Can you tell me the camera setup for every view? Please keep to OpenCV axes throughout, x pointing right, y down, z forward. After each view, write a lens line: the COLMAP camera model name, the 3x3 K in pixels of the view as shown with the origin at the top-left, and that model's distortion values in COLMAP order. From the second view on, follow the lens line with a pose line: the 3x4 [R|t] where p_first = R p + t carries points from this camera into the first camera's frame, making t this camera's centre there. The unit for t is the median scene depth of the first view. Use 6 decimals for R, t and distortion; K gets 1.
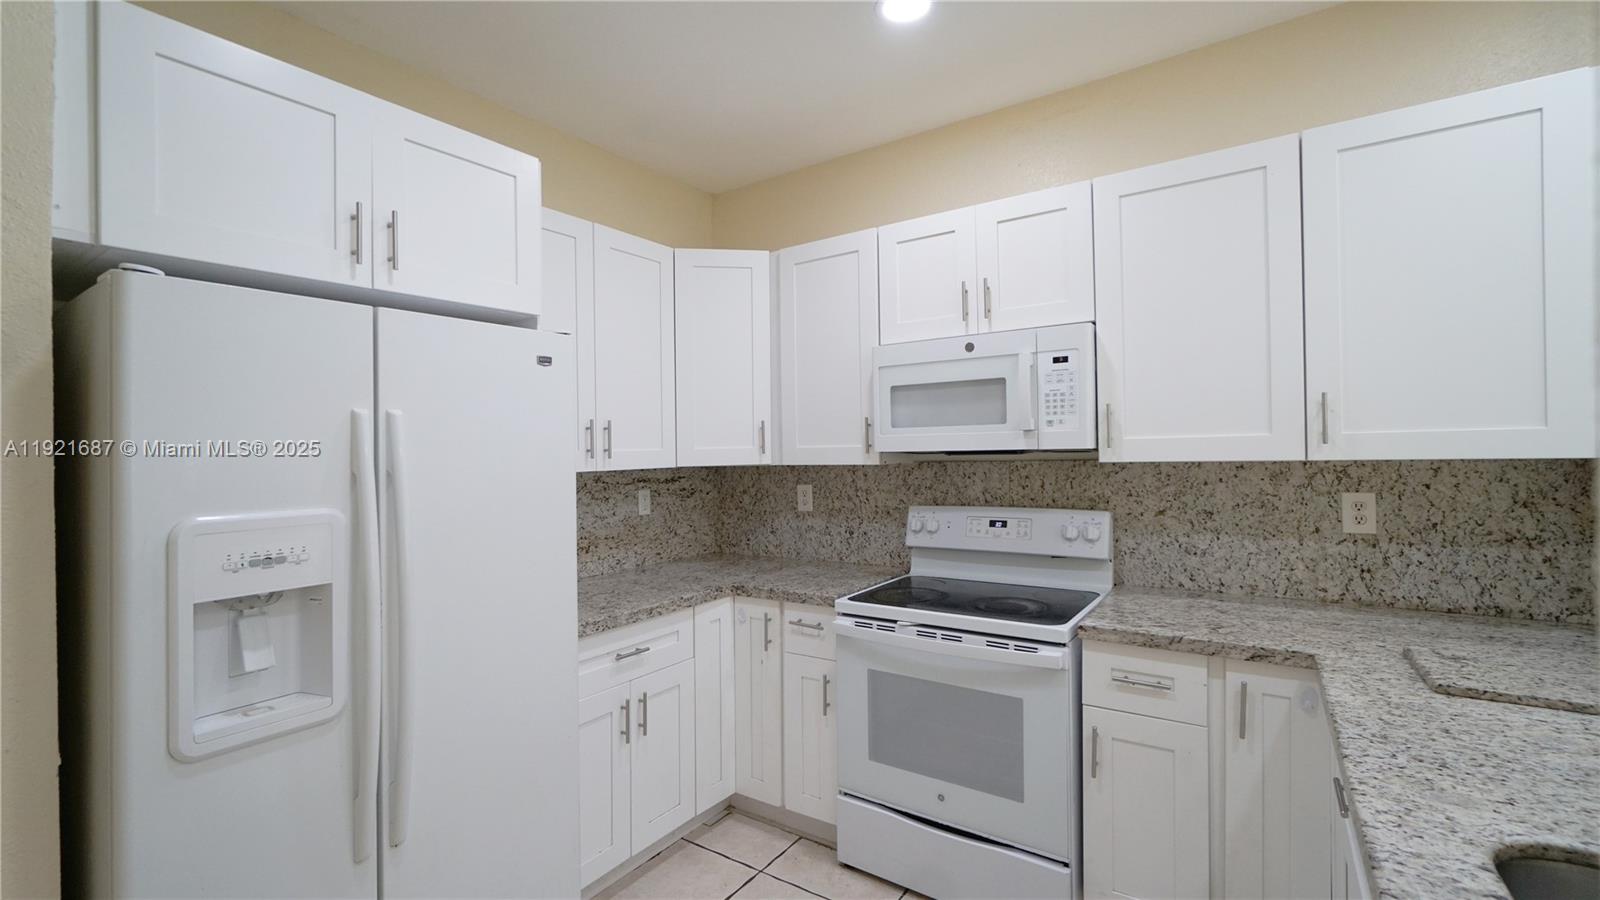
lens RADIAL K [[692.7, 0, 800.0], [0, 692.7, 441.7], [0, 0, 1]] dist [-0.003051, 0.003351]
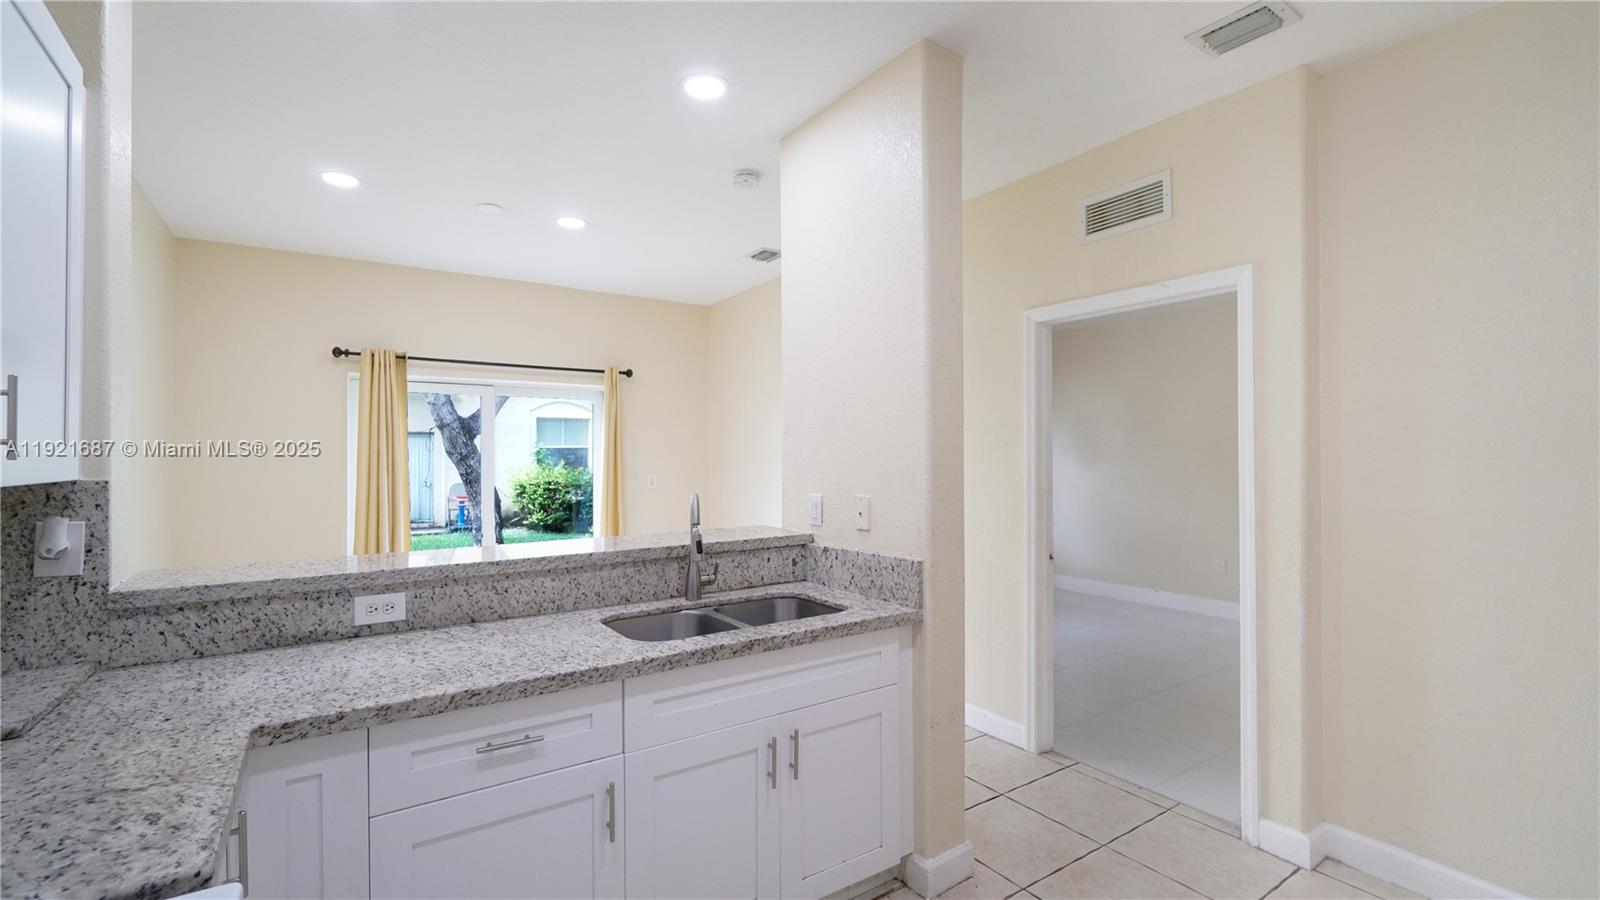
lens RADIAL K [[692.7, 0, 803.0], [0, 692.7, 451.2], [0, 0, 1]] dist [-0.003051, 0.003351]
pose [[-0.932823, 0.026294, 0.359374, -0.085184], [0.017326, 0.999453, -0.028152, 0.021917], [-0.359918, -0.020034, -0.932769, 1.106459]]
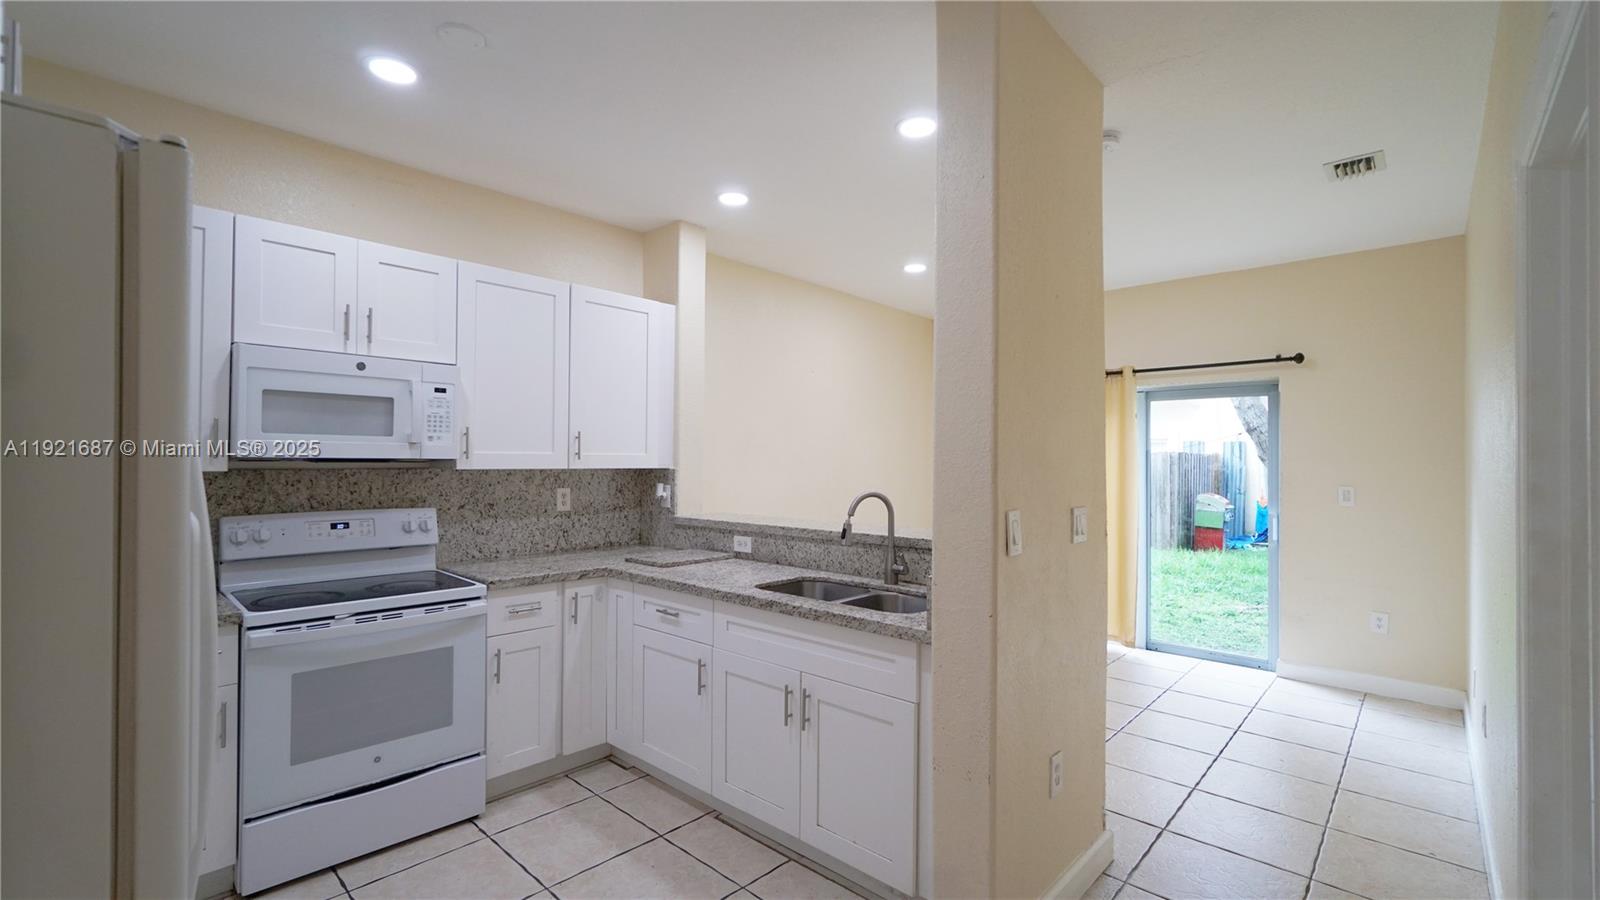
lens RADIAL K [[692.7, 0, 799.9], [0, 692.7, 460.2], [0, 0, 1]] dist [-0.003051, 0.003351]
pose [[0.143521, 0.023798, 0.989361, -0.803930], [-0.020660, 0.999565, -0.021047, 0.026028], [-0.989432, -0.017420, 0.143950, 0.140641]]
